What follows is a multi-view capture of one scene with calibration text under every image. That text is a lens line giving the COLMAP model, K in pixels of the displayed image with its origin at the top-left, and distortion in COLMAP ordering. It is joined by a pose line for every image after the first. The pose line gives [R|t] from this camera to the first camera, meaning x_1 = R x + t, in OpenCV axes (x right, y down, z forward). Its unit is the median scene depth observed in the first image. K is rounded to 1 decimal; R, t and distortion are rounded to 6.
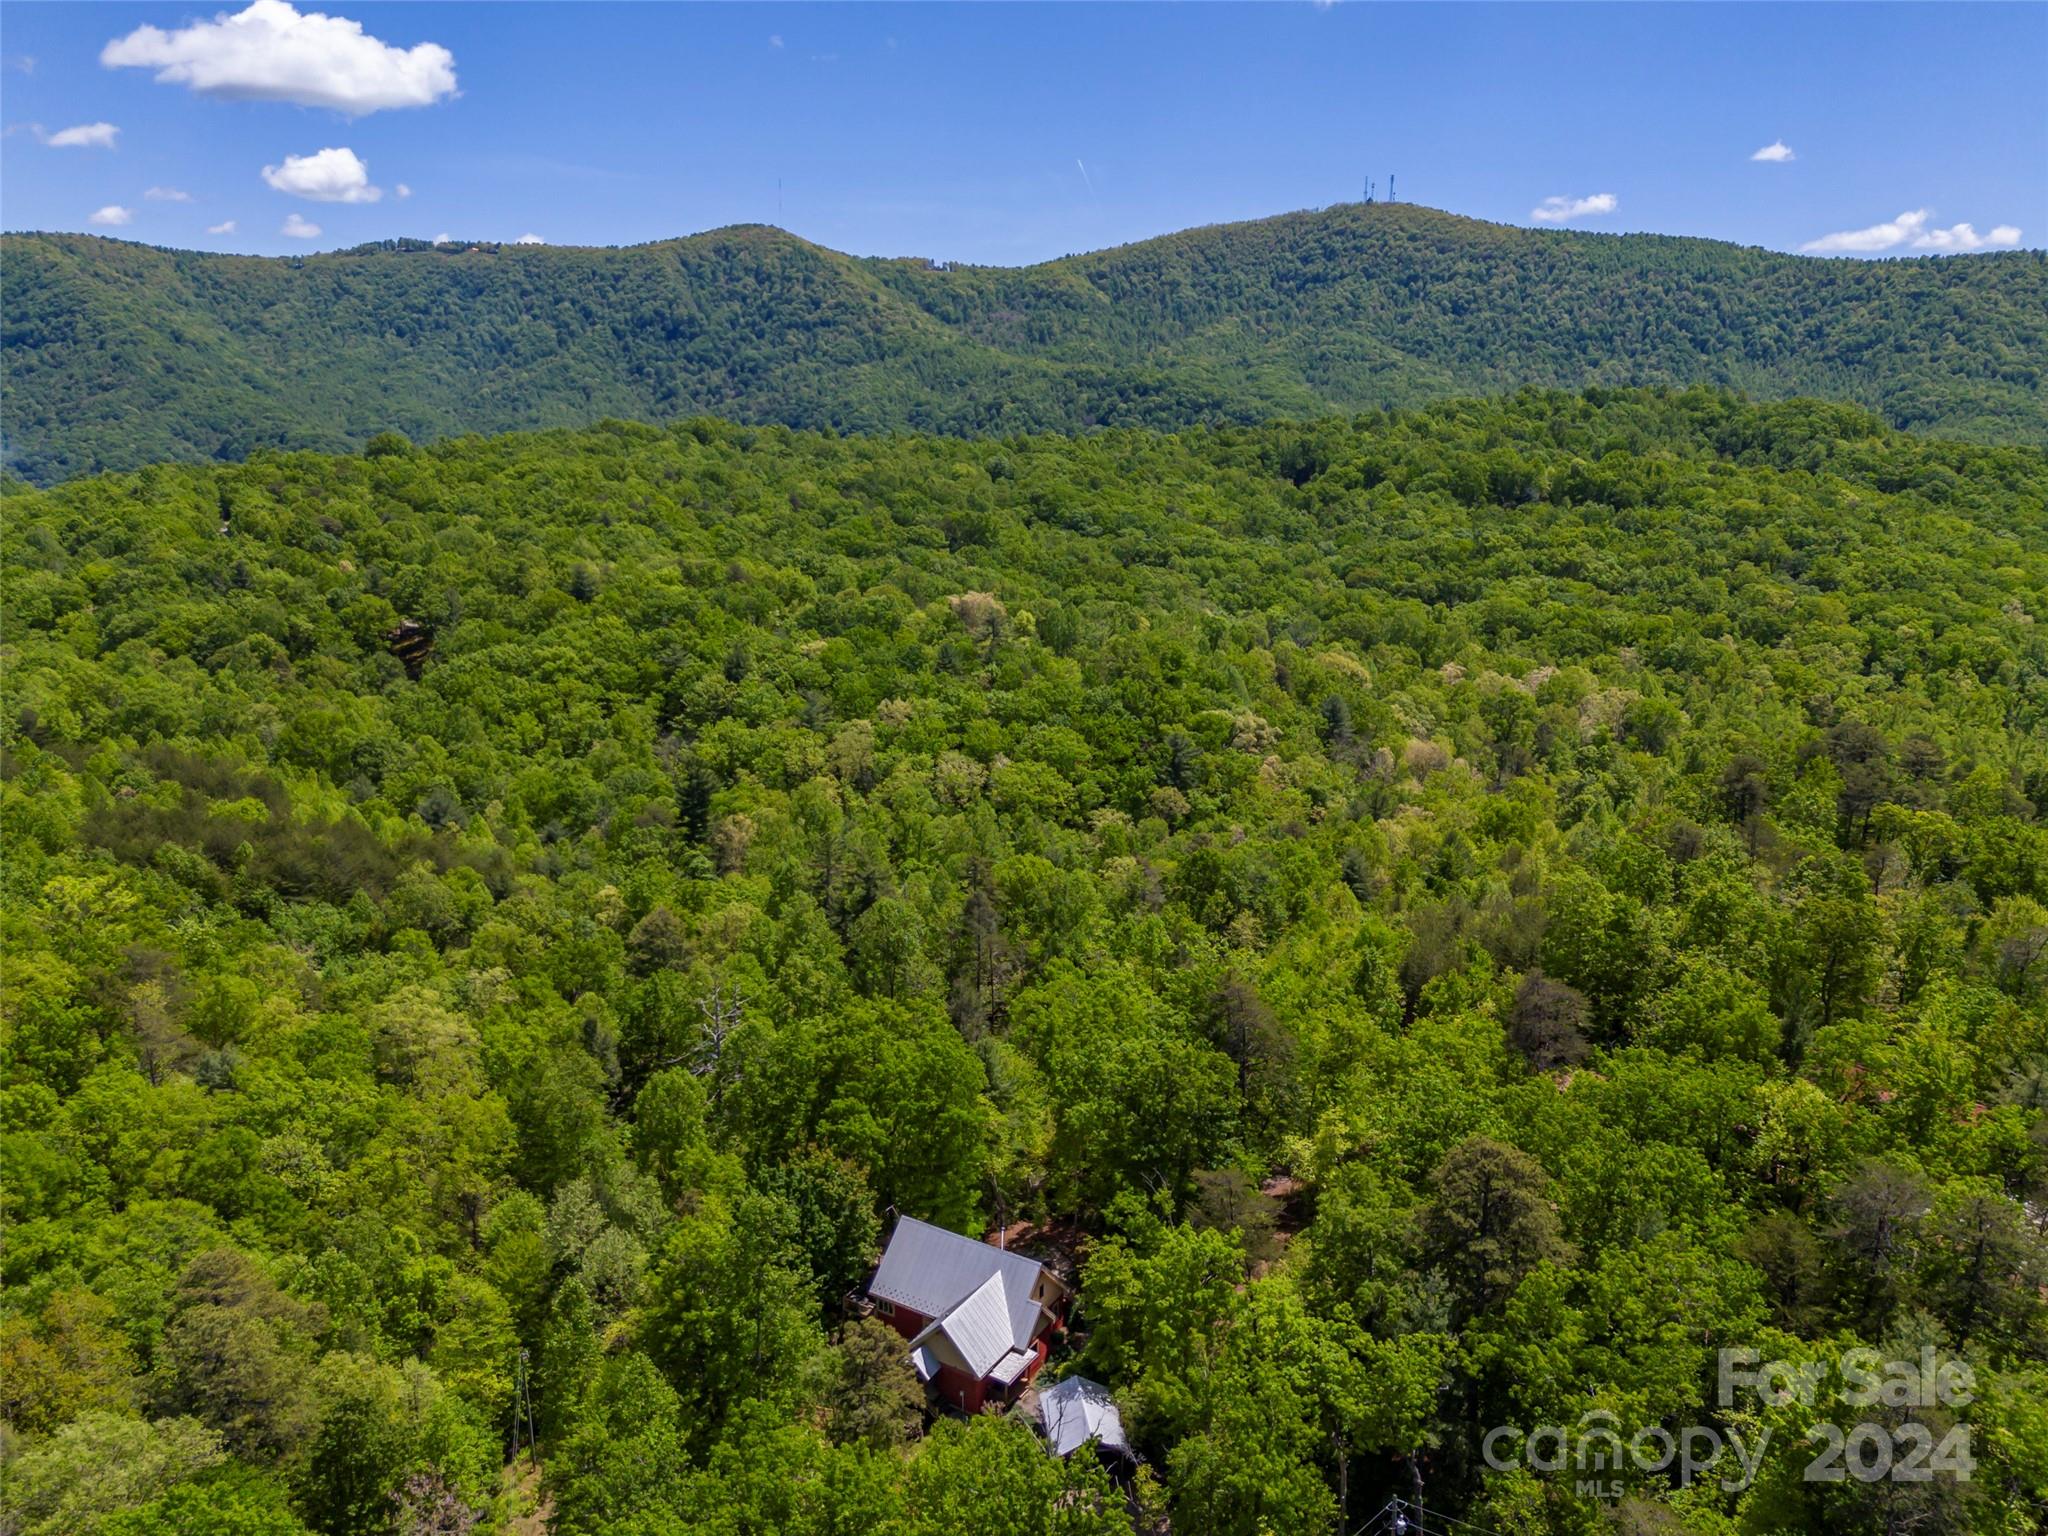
lens RADIAL K [[1516.4, 0, 1024.0], [0, 1516.4, 768.0], [0, 0, 1]] dist [0.087643, -0.060160]
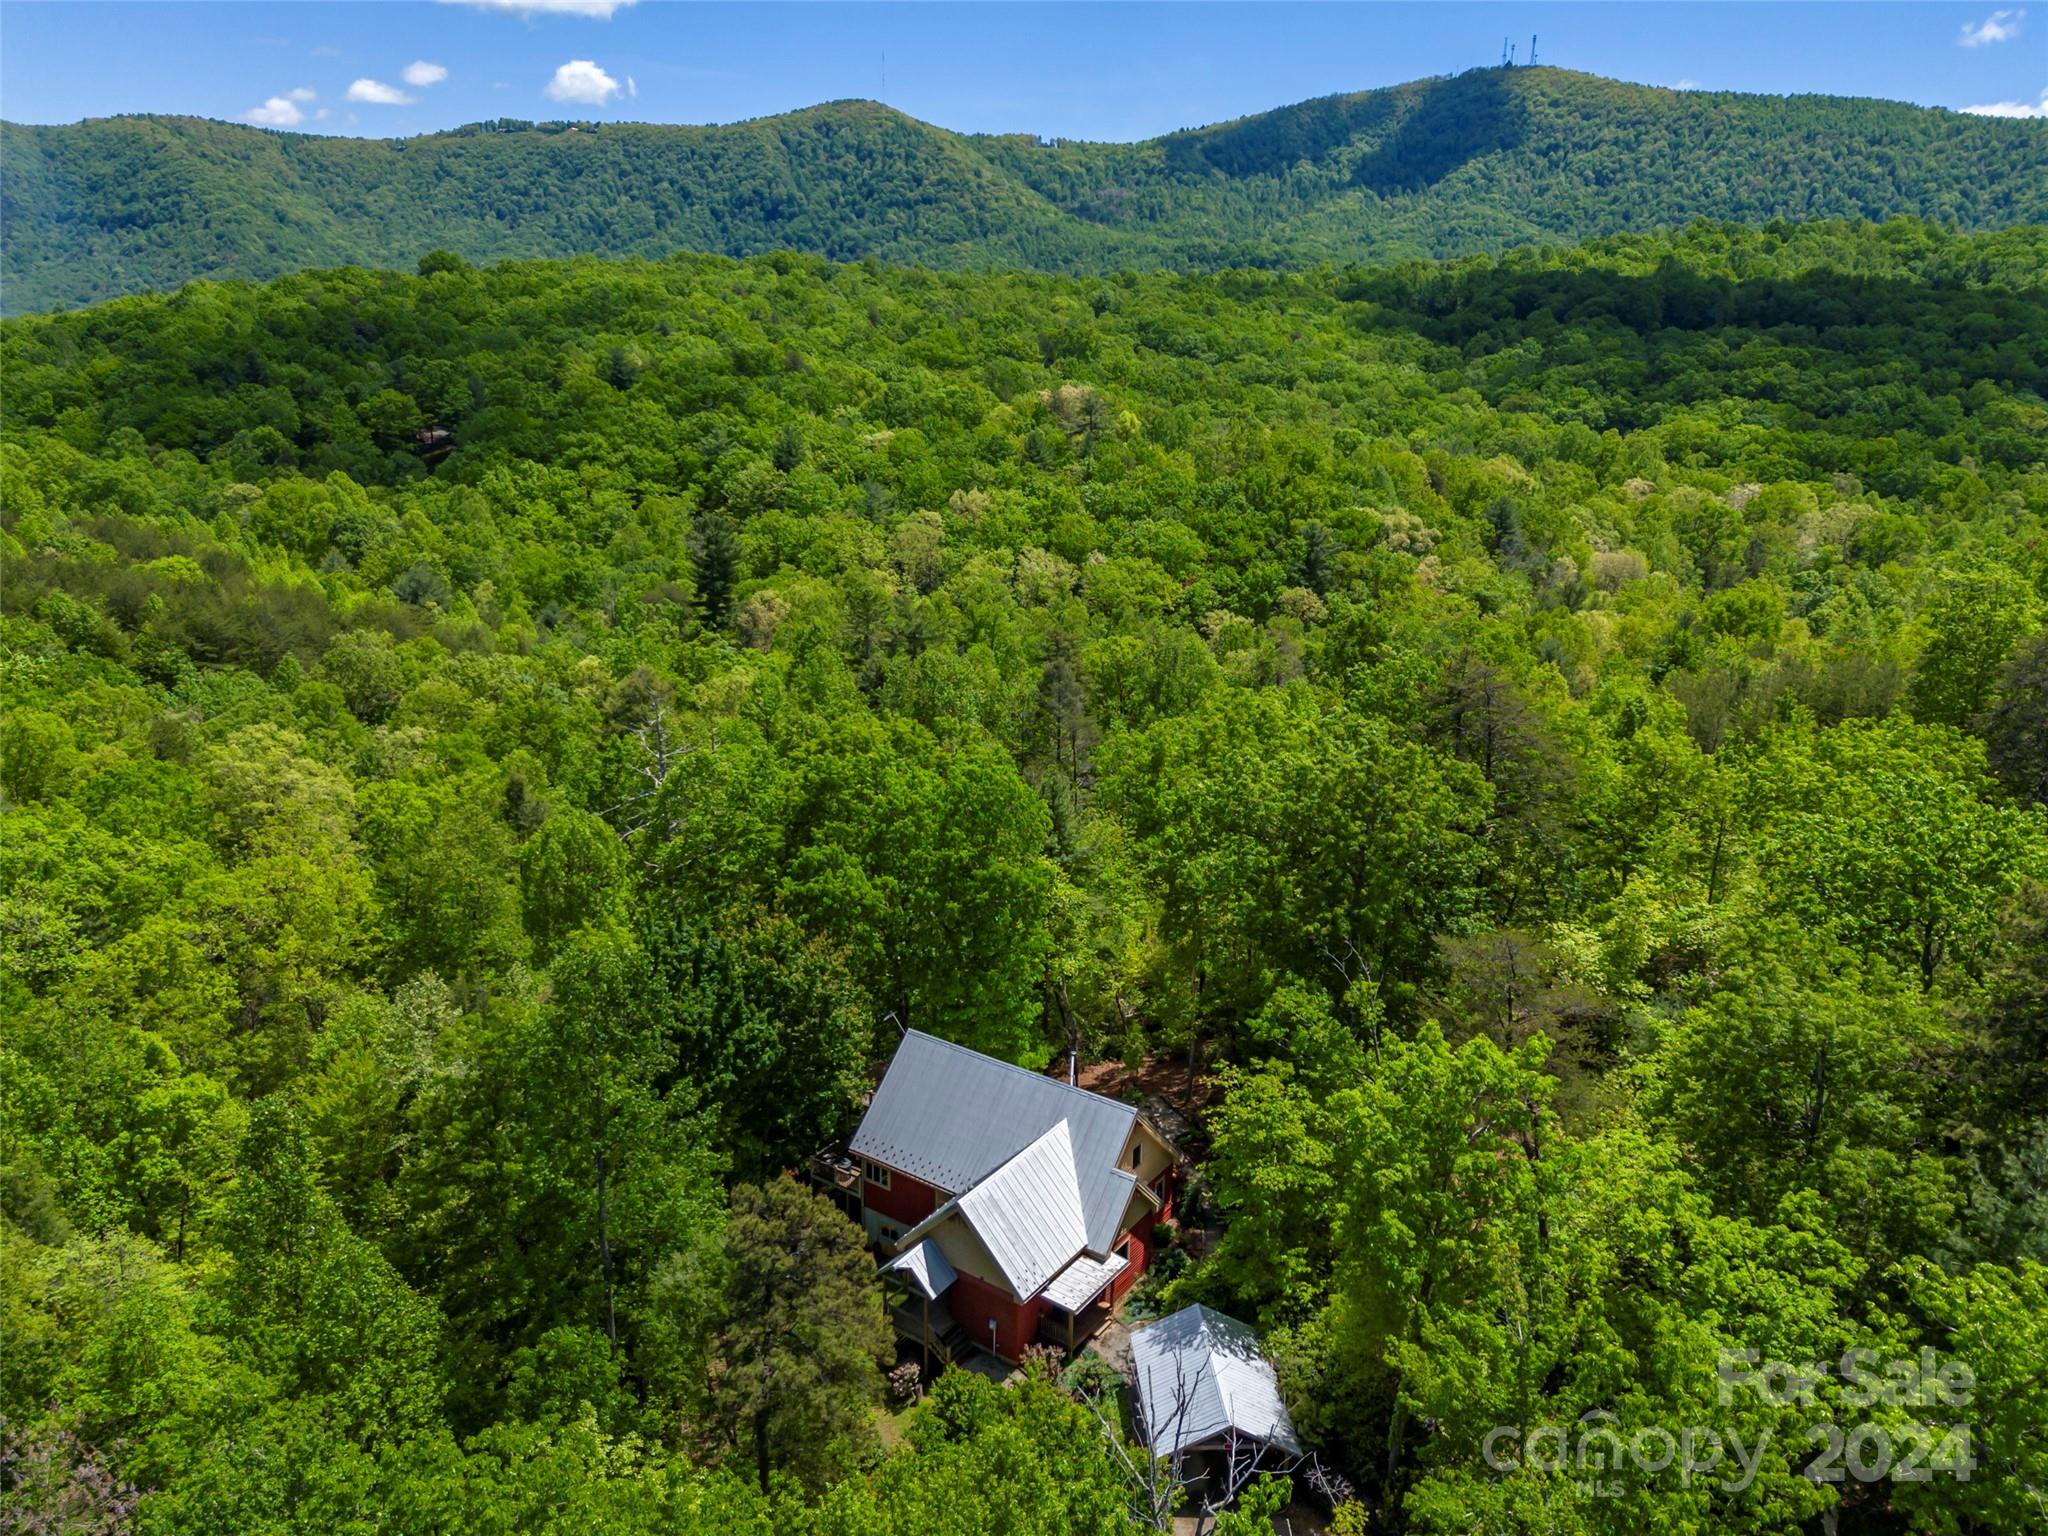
lens RADIAL K [[1516.4, 0, 1024.0], [0, 1516.4, 768.0], [0, 0, 1]] dist [0.087643, -0.060160]
pose [[0.997741, 0.020925, -0.063839, 0.000919], [-0.017188, 0.998137, 0.058536, 0.055457], [0.064945, -0.057306, 0.996242, 0.147445]]
